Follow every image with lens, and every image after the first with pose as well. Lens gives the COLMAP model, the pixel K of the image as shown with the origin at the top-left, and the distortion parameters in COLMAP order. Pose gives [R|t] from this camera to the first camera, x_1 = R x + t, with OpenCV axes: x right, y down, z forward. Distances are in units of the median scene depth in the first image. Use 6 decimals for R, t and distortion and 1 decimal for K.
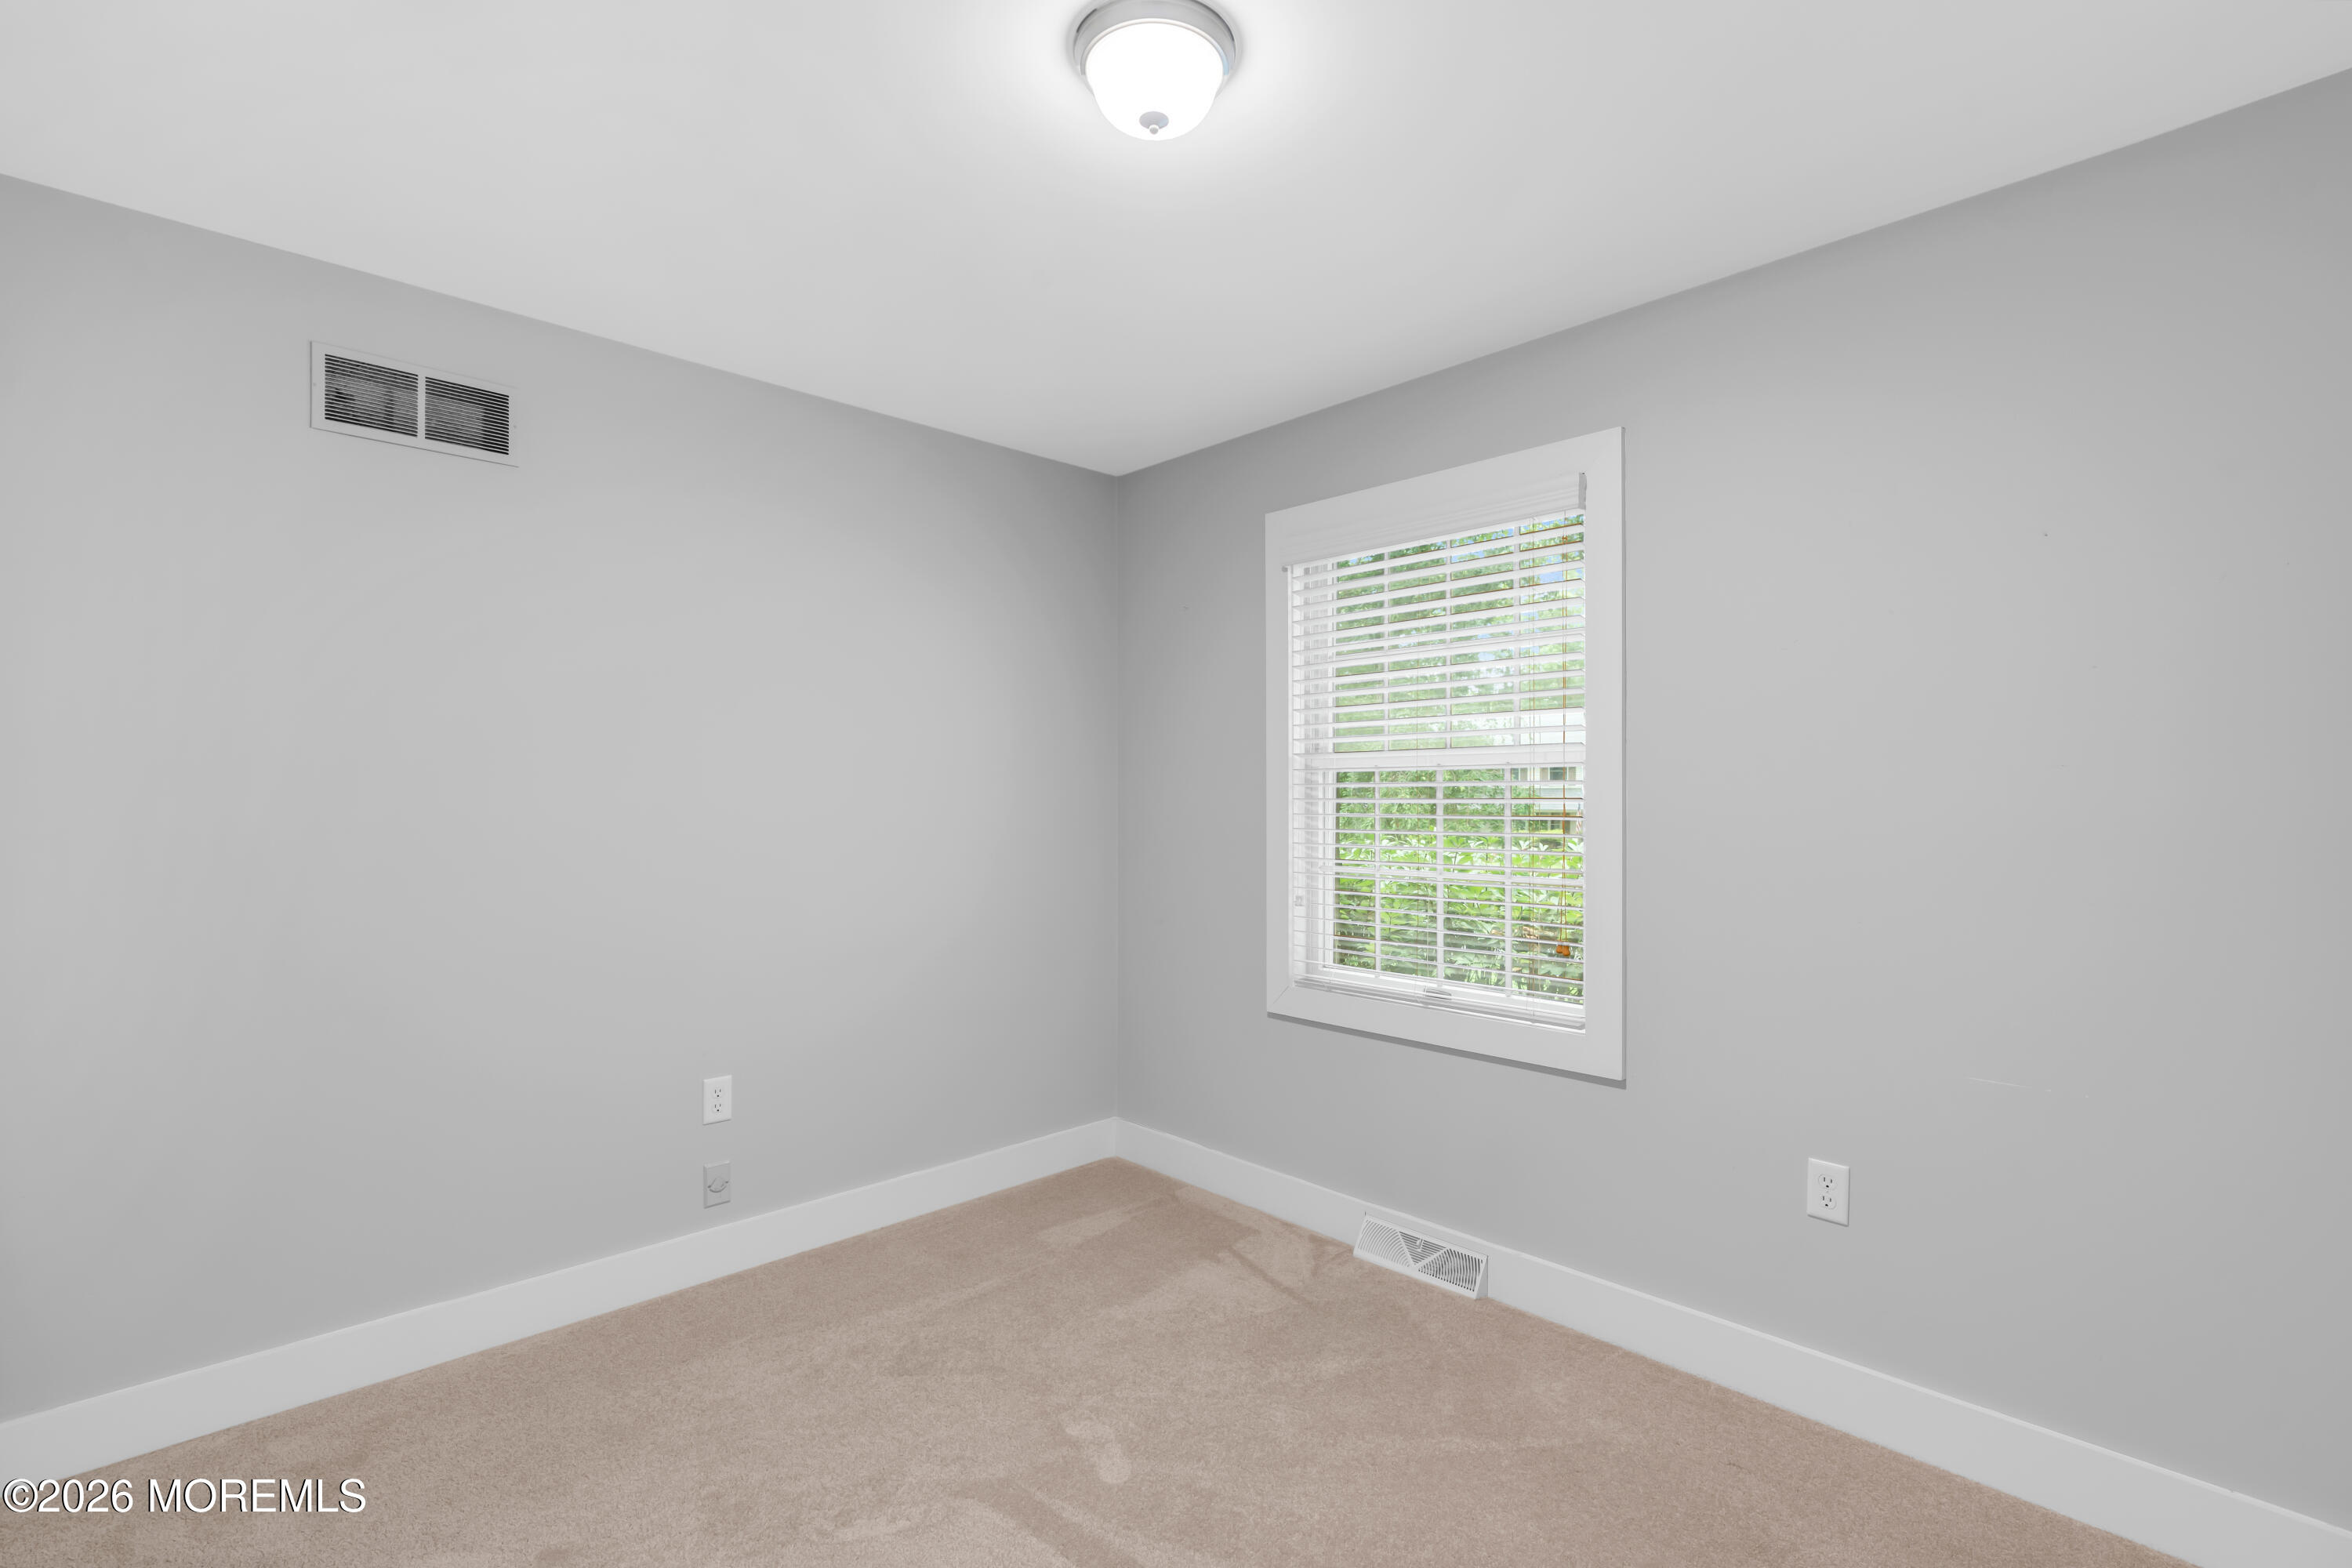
lens RADIAL K [[1057.2, 0, 1168.5], [0, 1057.2, 792.9], [0, 0, 1]] dist [-0.012040, 0.005774]
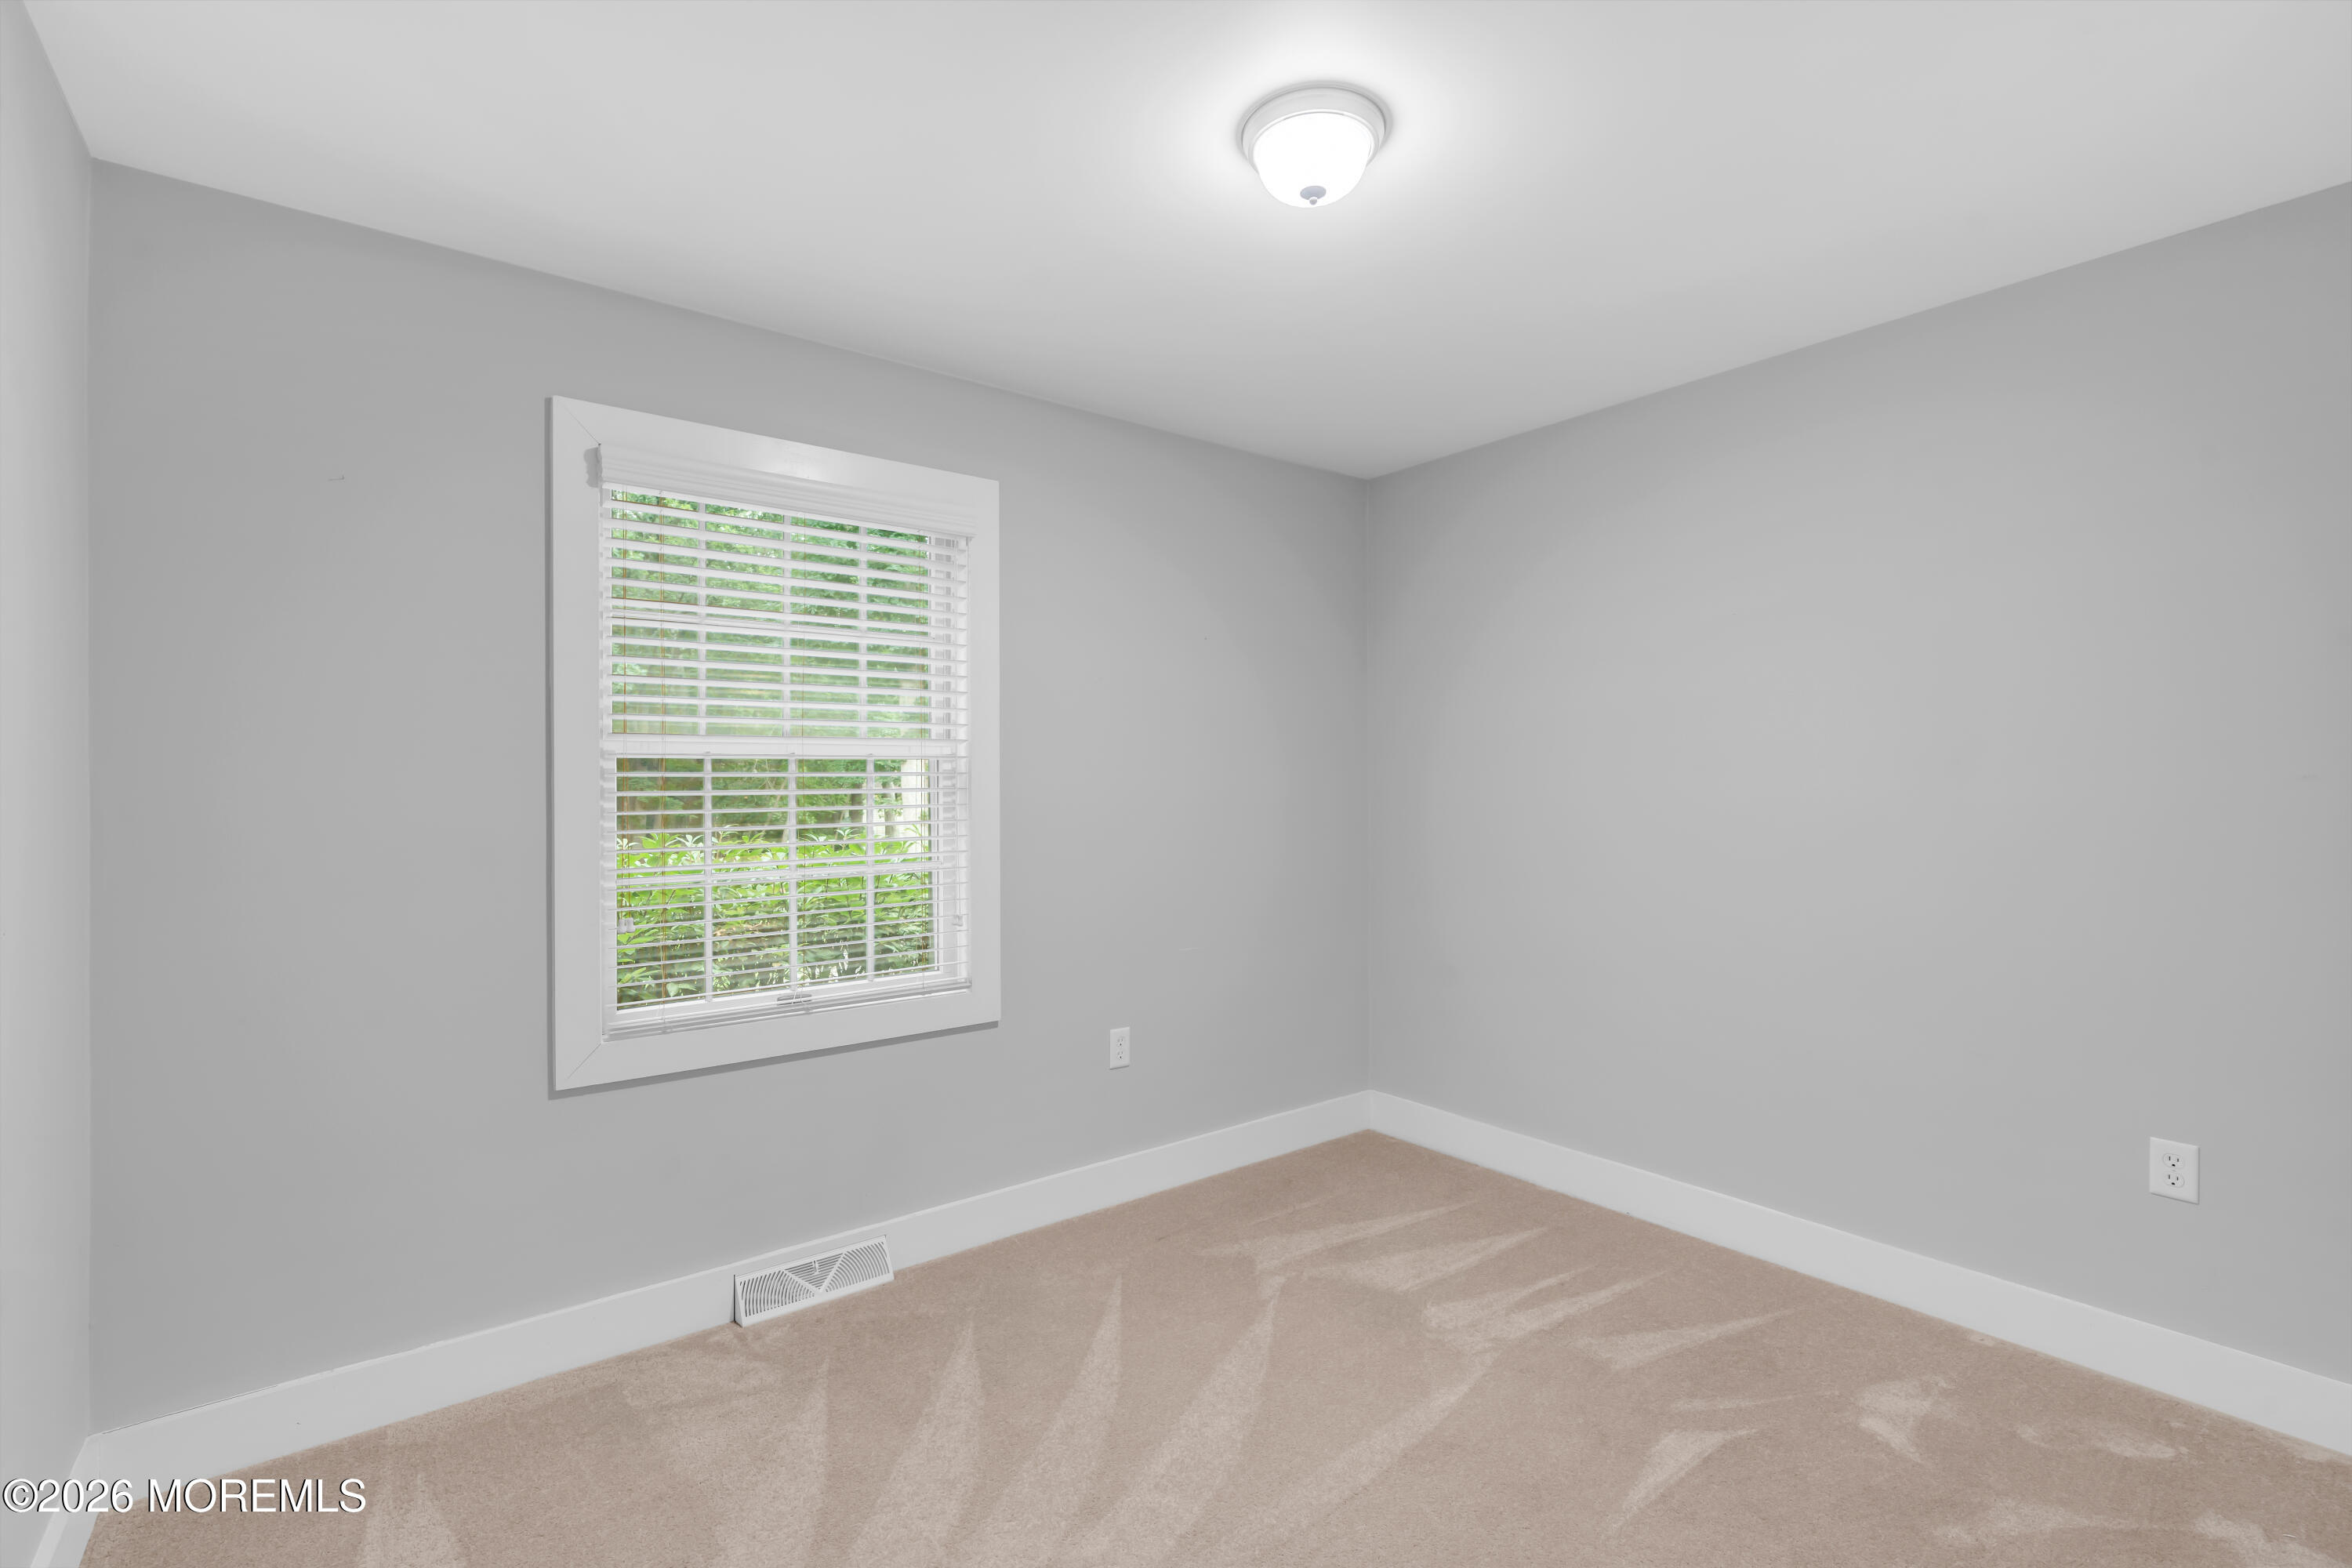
lens RADIAL K [[1051.5, 0, 1172.1], [0, 1051.5, 785.0], [0, 0, 1]] dist [-0.010866, 0.003519]
pose [[0.098844, 0.001029, 0.995102, -0.653583], [0.005084, 0.999986, -0.001539, 0.004426], [-0.995090, 0.005211, 0.098837, 0.591997]]
